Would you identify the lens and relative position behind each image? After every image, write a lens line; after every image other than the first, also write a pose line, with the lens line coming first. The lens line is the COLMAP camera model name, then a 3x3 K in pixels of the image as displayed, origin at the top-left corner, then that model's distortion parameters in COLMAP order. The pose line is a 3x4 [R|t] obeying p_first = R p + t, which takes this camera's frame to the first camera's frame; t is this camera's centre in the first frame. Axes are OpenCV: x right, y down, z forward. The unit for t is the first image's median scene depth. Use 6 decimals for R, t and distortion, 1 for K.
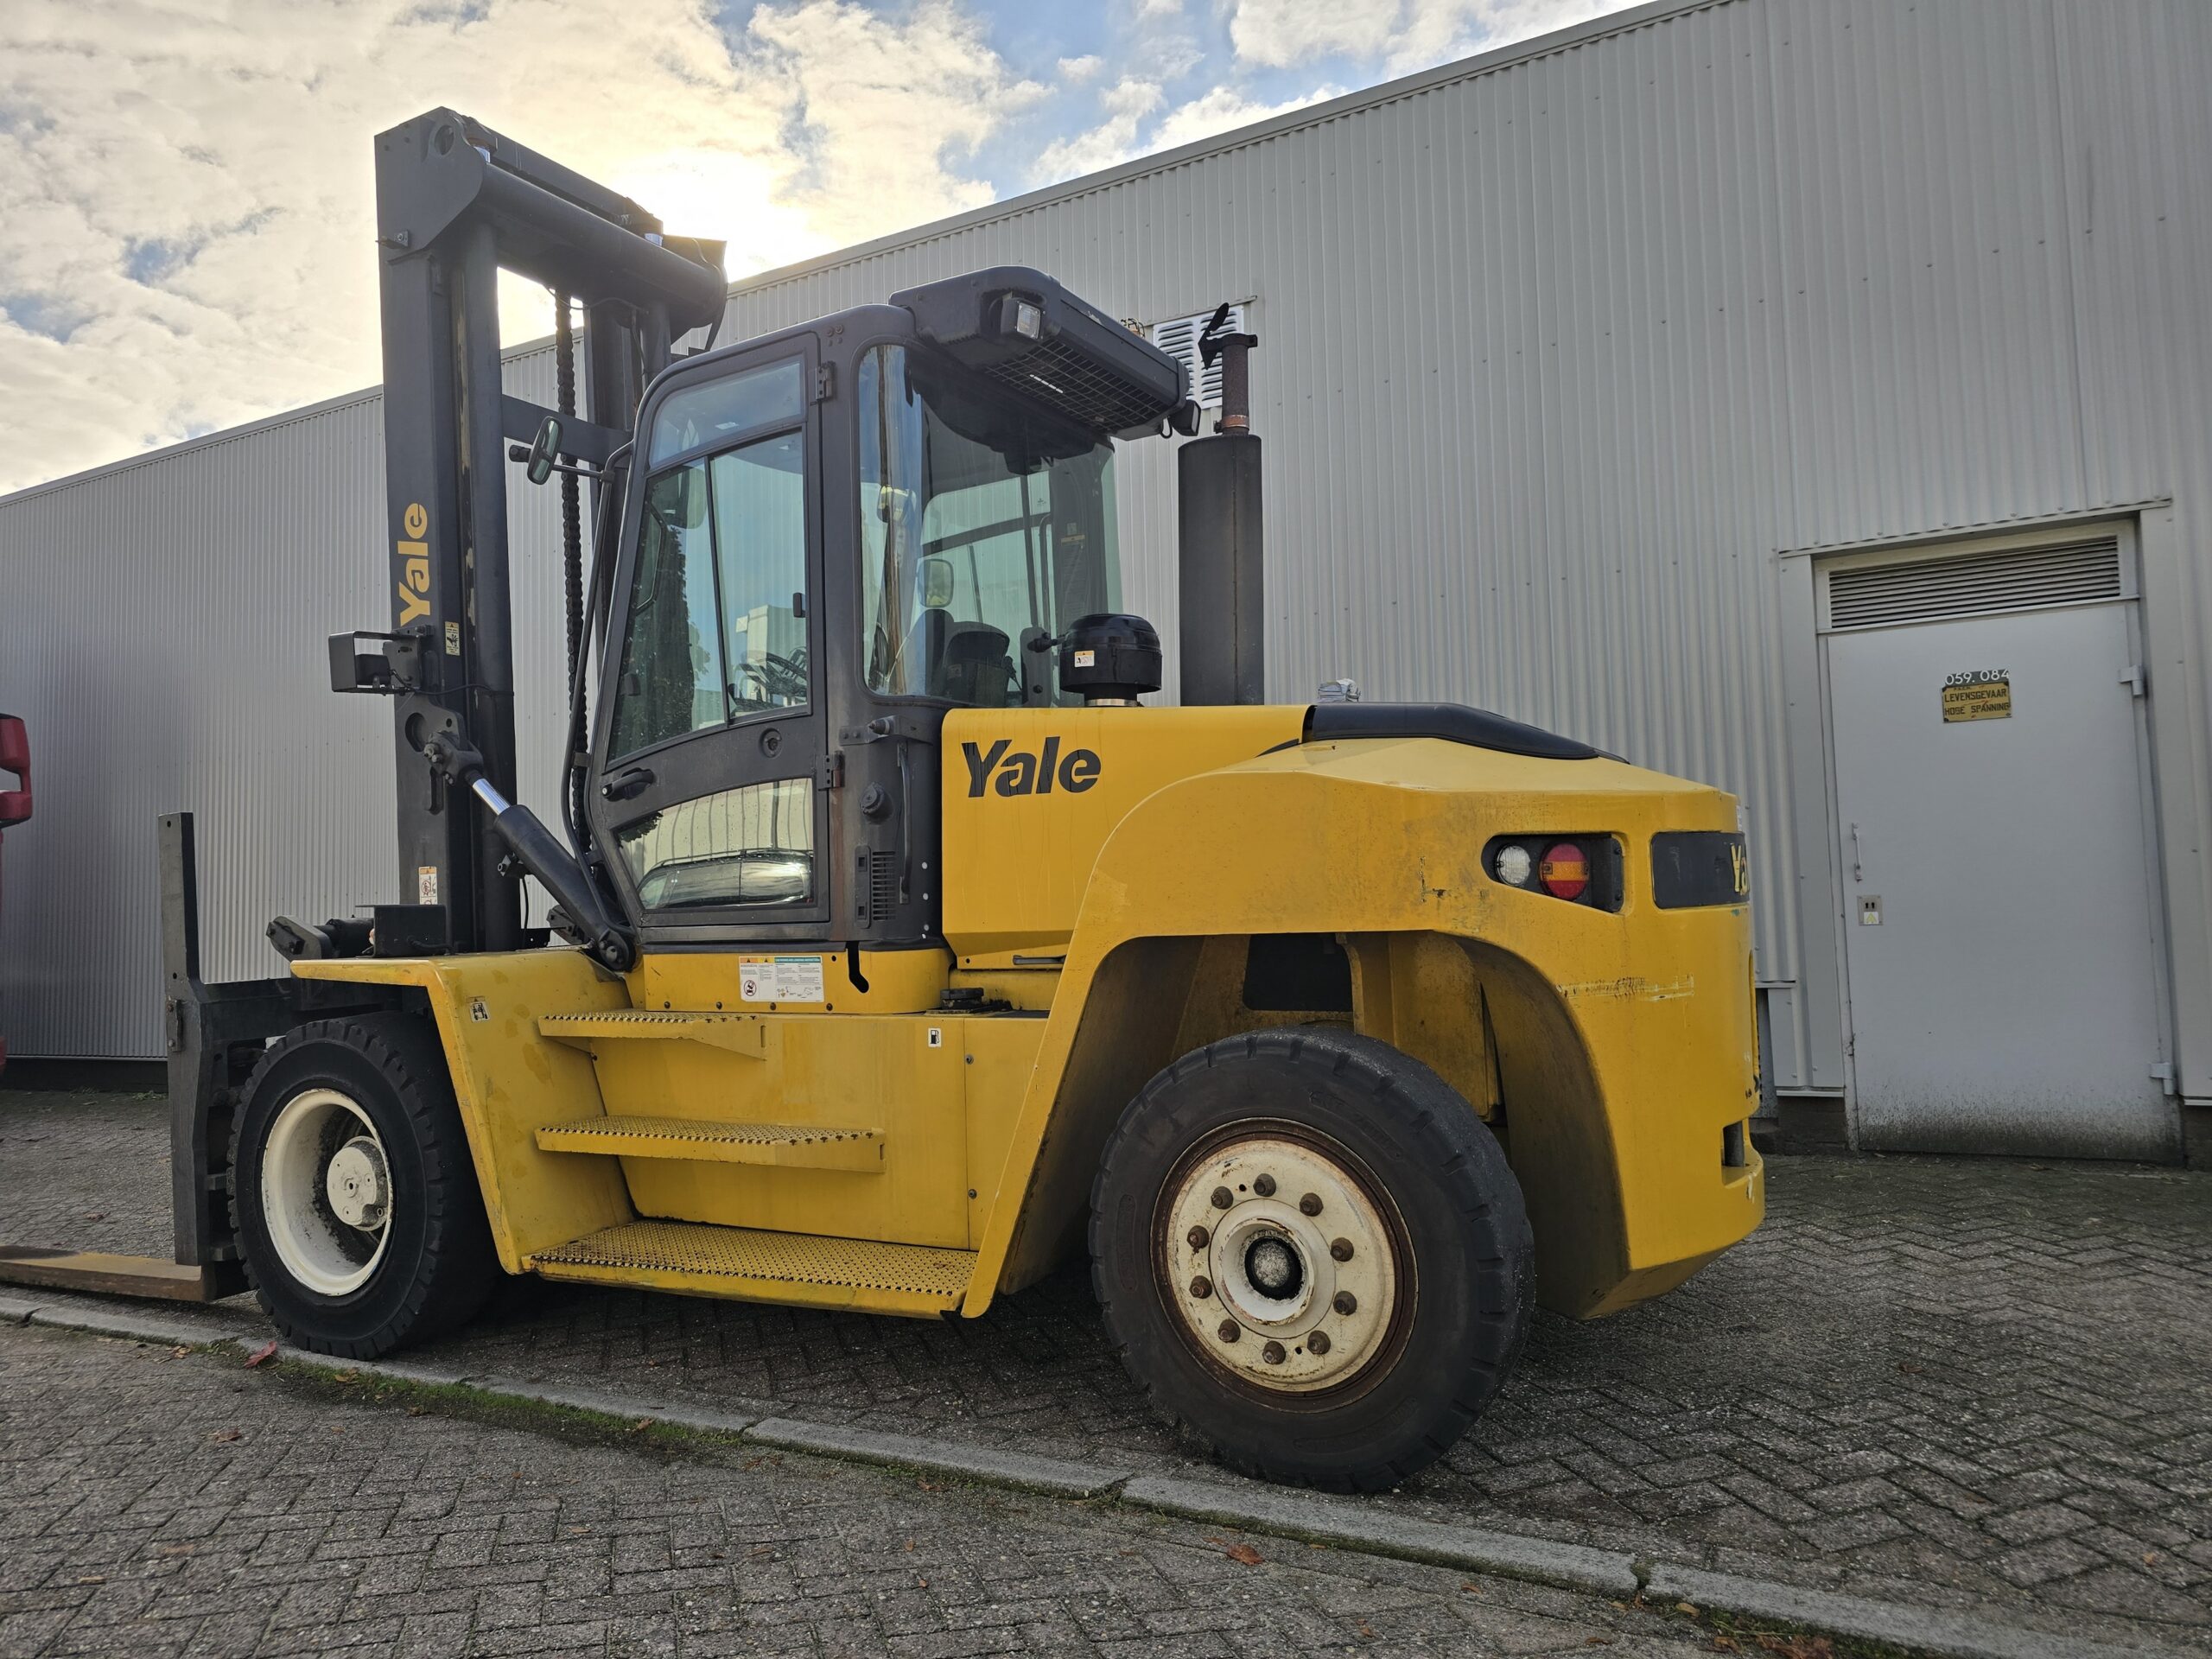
lens RADIAL K [[1484.3, 0, 1090.8], [0, 1484.3, 829.5], [0, 0, 1]] dist [0.052593, -0.044277]
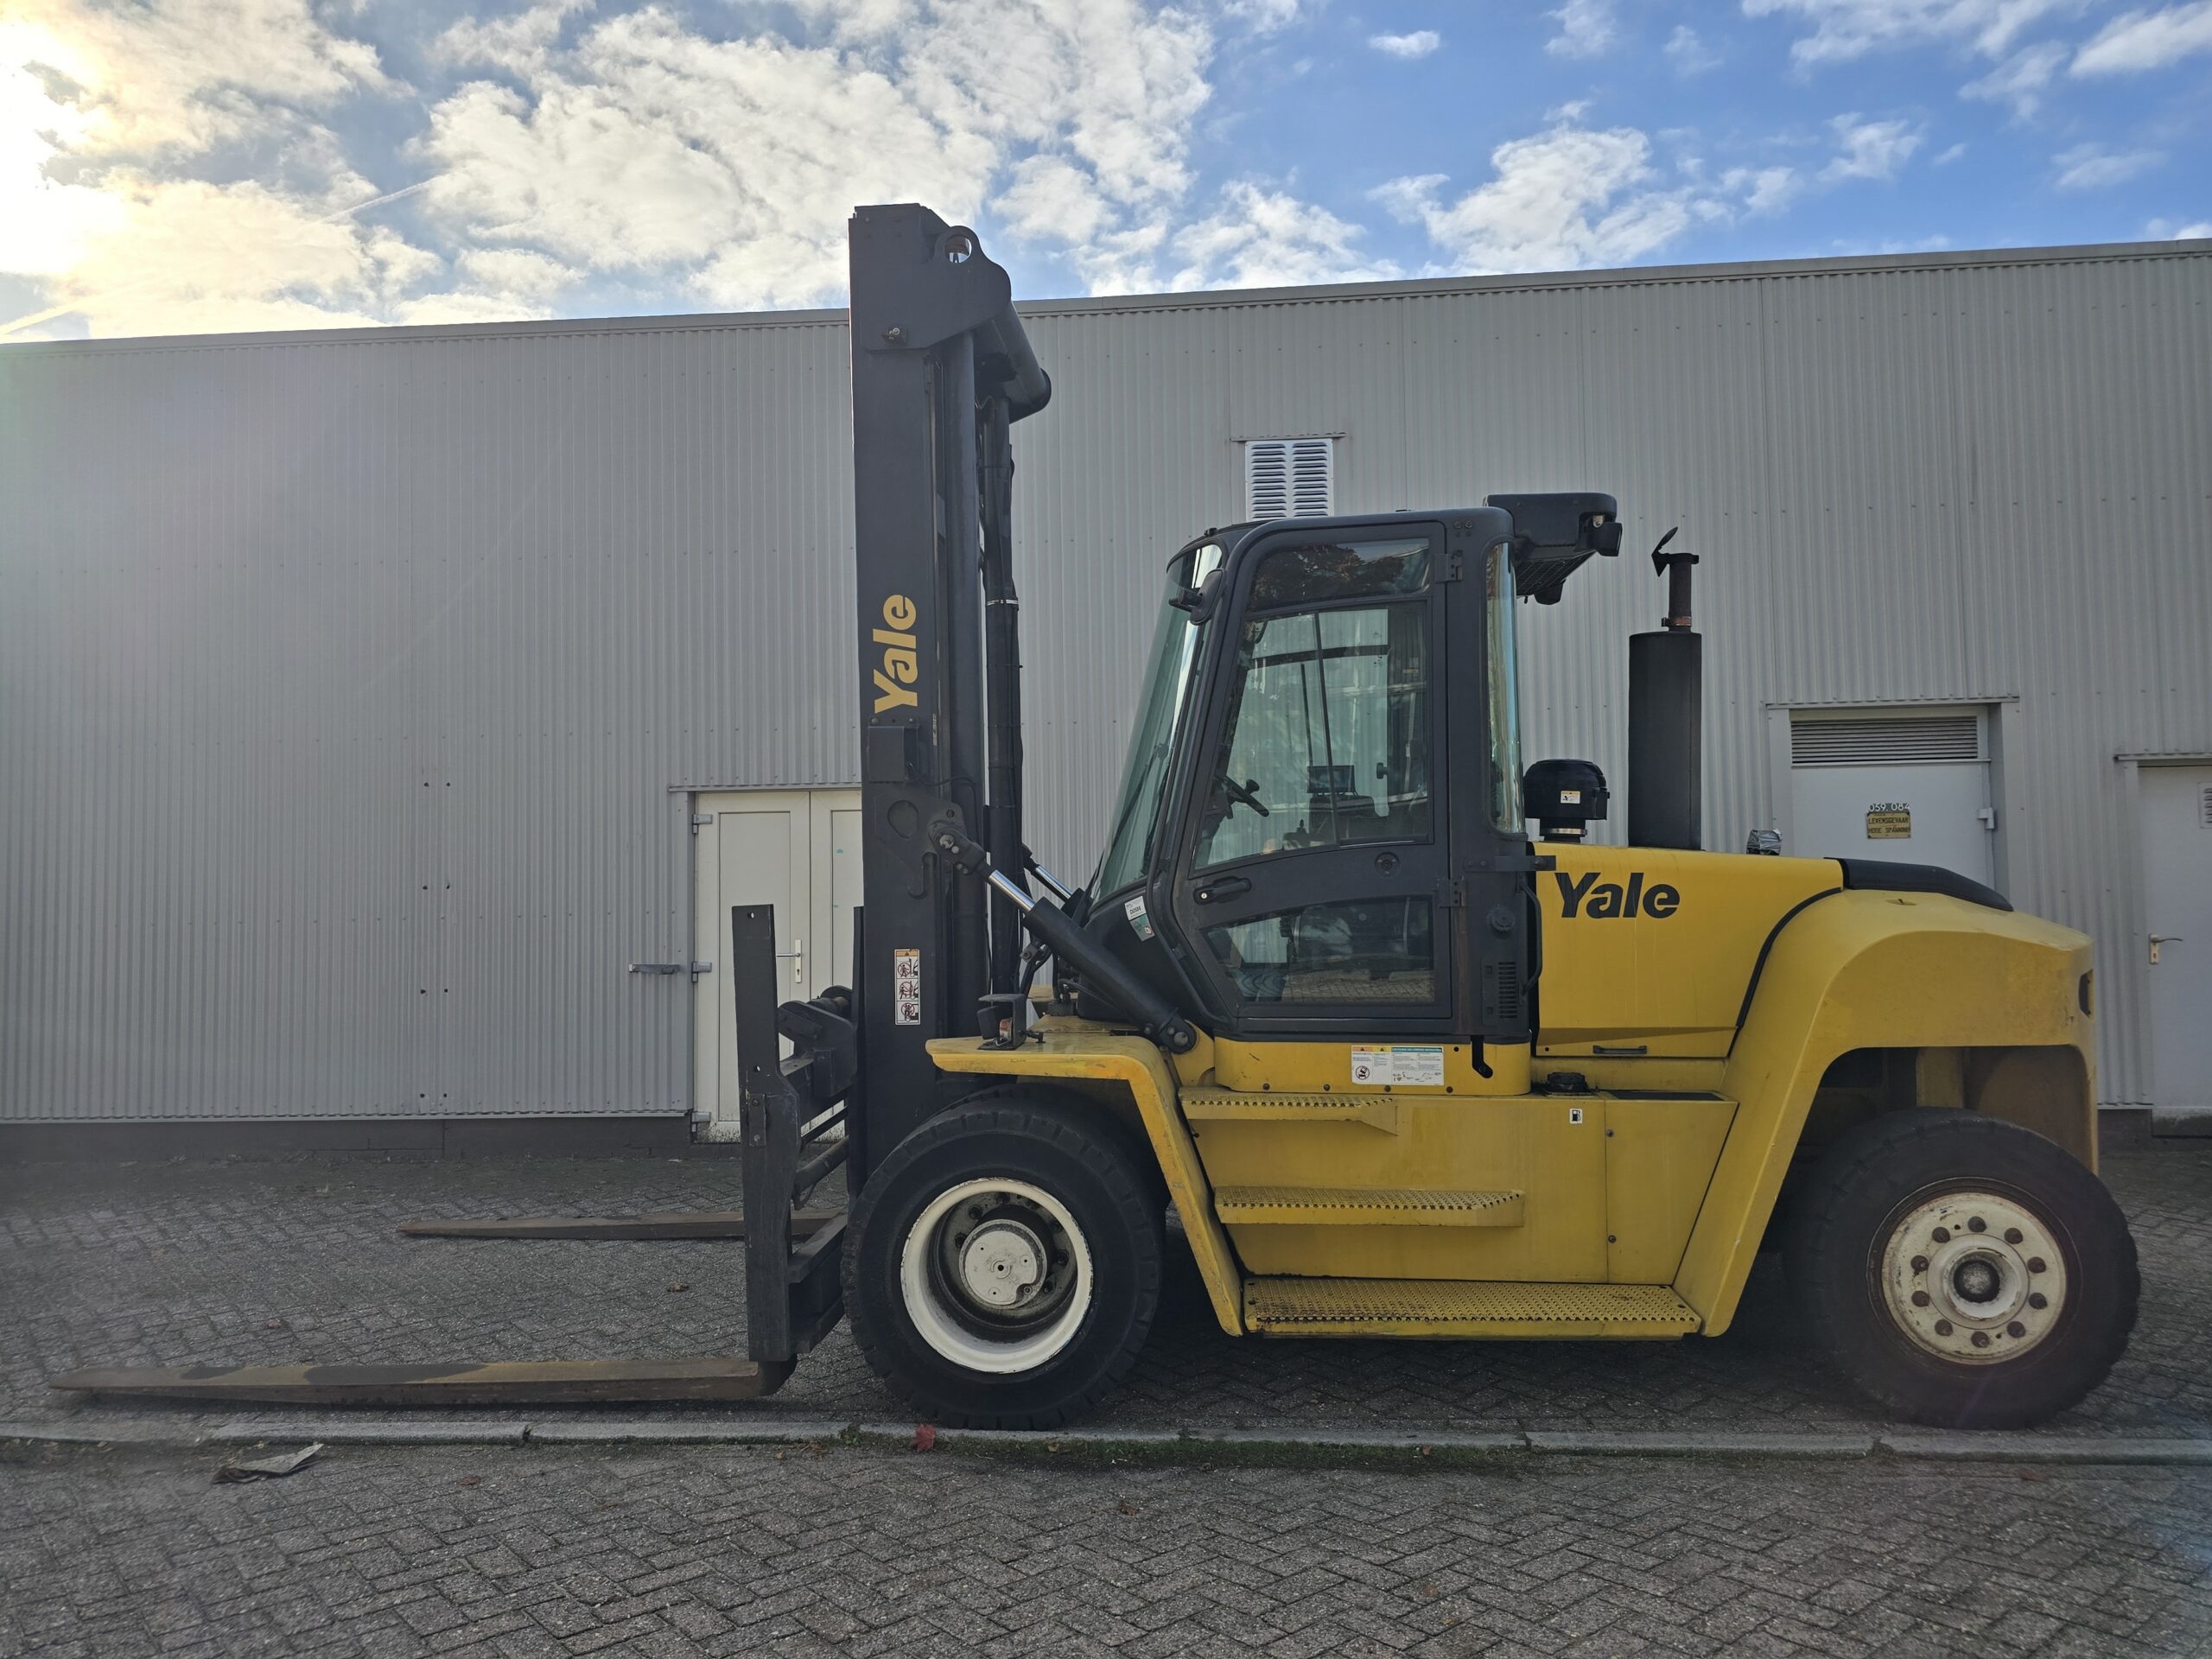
lens RADIAL K [[1484.3, 0, 1110.3], [0, 1484.3, 830.8], [0, 0, 1]] dist [0.052593, -0.044277]
pose [[0.916109, 0.032365, 0.399621, -0.946532], [-0.037207, 0.999298, 0.004364, -0.087181], [-0.399199, -0.018866, 0.916670, 0.011414]]
